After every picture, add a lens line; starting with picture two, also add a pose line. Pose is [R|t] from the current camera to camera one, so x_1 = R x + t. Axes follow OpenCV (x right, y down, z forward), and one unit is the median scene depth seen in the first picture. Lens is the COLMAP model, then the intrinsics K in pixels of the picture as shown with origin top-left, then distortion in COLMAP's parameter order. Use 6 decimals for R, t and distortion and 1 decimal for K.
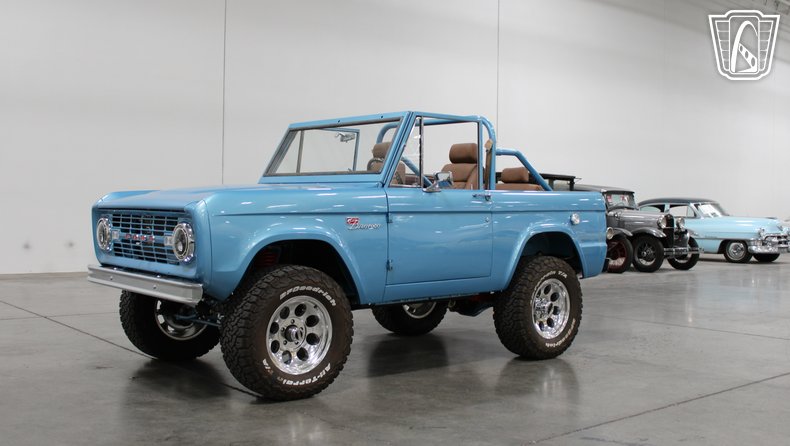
lens RADIAL K [[820.0, 0, 394.1], [0, 820.0, 220.2], [0, 0, 1]] dist [-0.121595, 0.134281]
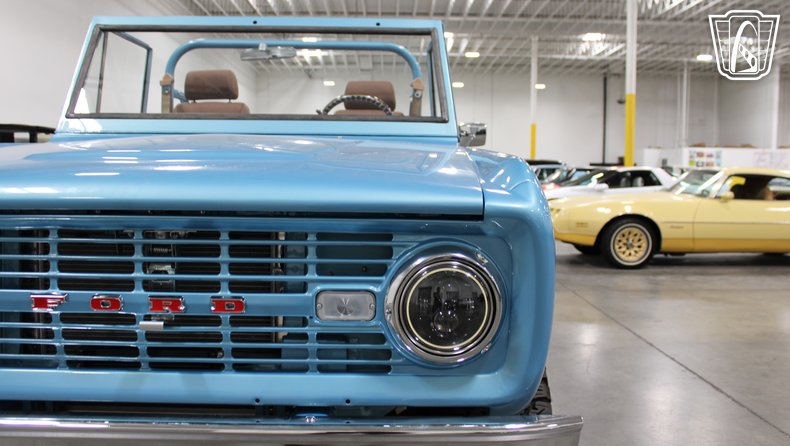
lens RADIAL K [[704.1, 0, 398.2], [0, 704.1, 225.8], [0, 0, 1]] dist [-0.160341, 0.160310]
pose [[0.629737, -0.074079, 0.773268, -0.427833], [0.012275, 0.996267, 0.085446, -0.027458], [-0.776712, -0.044317, 0.628295, 0.721000]]
